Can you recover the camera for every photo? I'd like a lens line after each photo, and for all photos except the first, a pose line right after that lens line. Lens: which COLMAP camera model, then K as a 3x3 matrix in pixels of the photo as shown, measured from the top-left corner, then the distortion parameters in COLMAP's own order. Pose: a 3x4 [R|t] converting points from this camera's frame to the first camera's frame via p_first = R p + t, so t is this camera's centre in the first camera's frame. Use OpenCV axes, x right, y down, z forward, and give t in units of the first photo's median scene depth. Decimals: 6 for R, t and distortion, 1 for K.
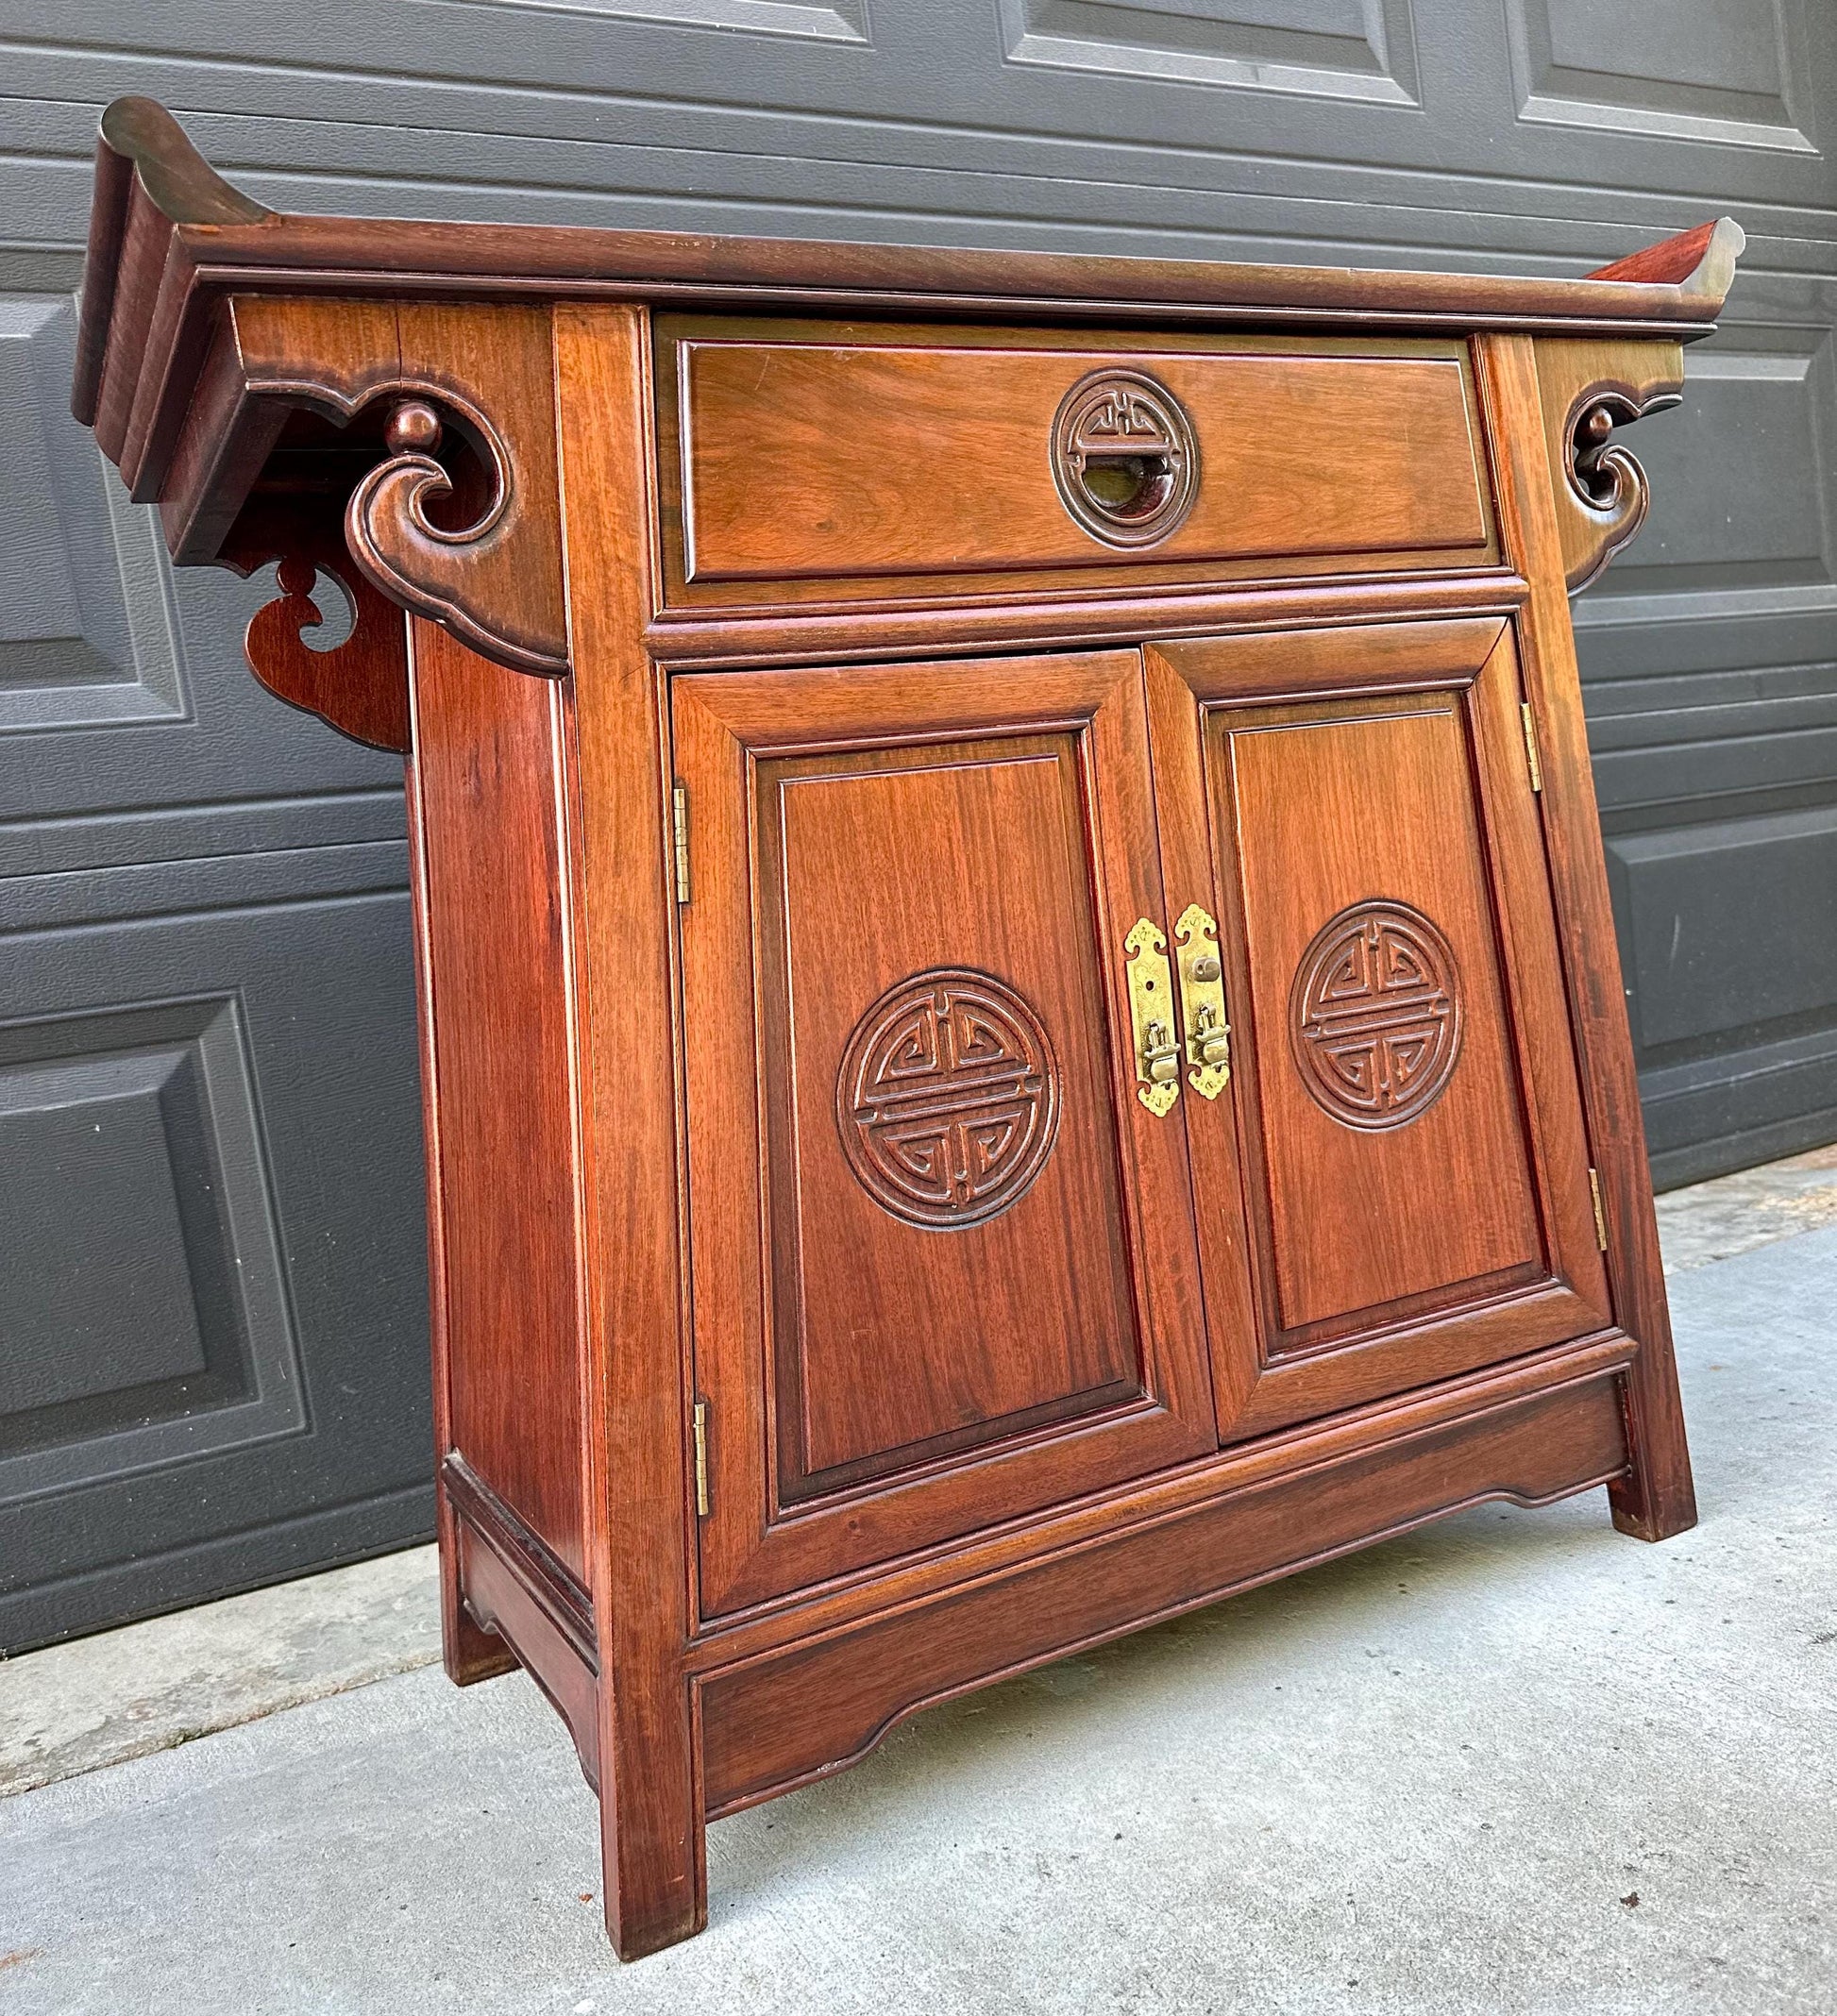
lens RADIAL K [[1739.5, 0, 914.6], [0, 1739.5, 1044.6], [0, 0, 1]] dist [0.111254, -0.190669]
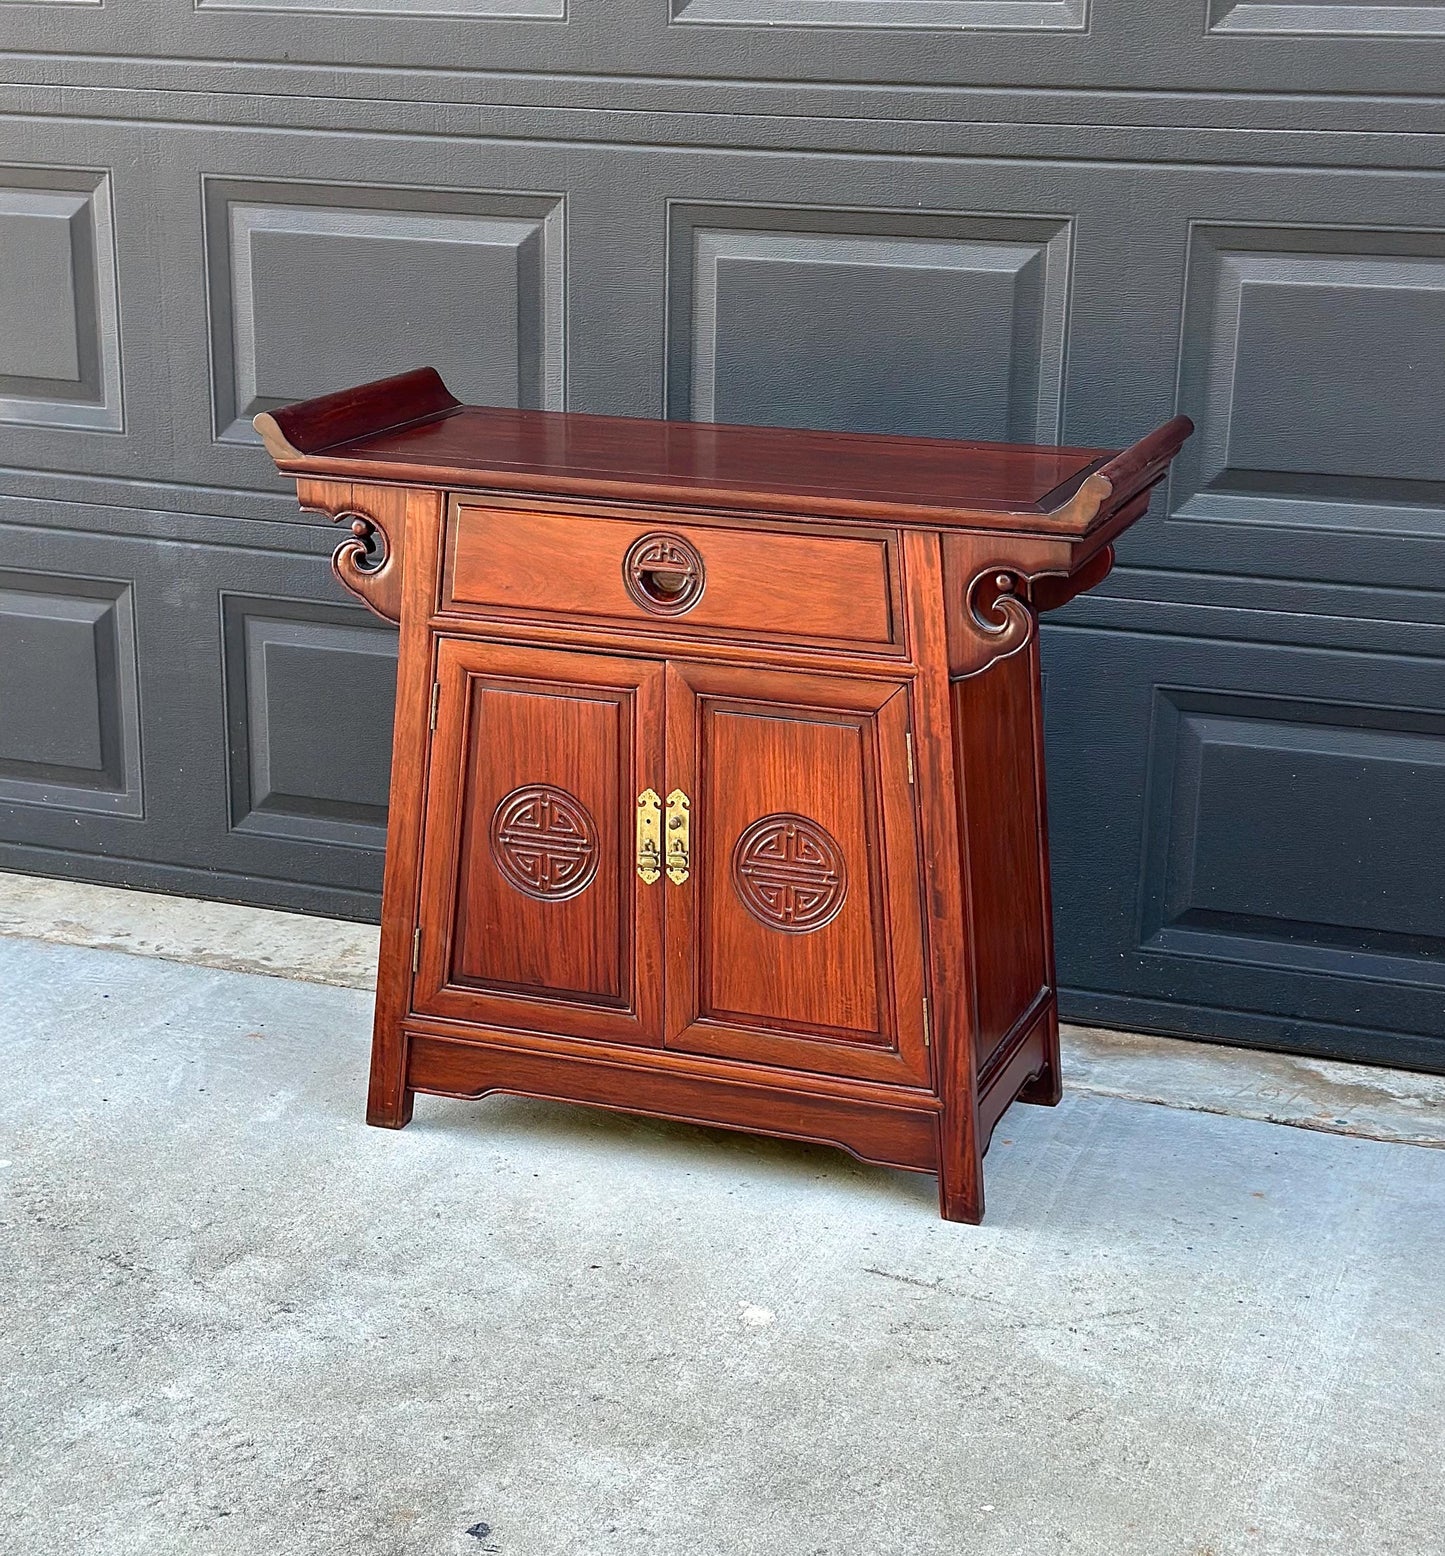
lens RADIAL K [[2784.2, 0, 728.5], [0, 2784.2, 874.7], [0, 0, 1]] dist [0.150344, 0.000000]
pose [[0.665306, 0.351004, -0.658911, 2.305666], [-0.173469, 0.931108, 0.320852, -1.010507], [0.726138, -0.099164, 0.680360, -1.112322]]
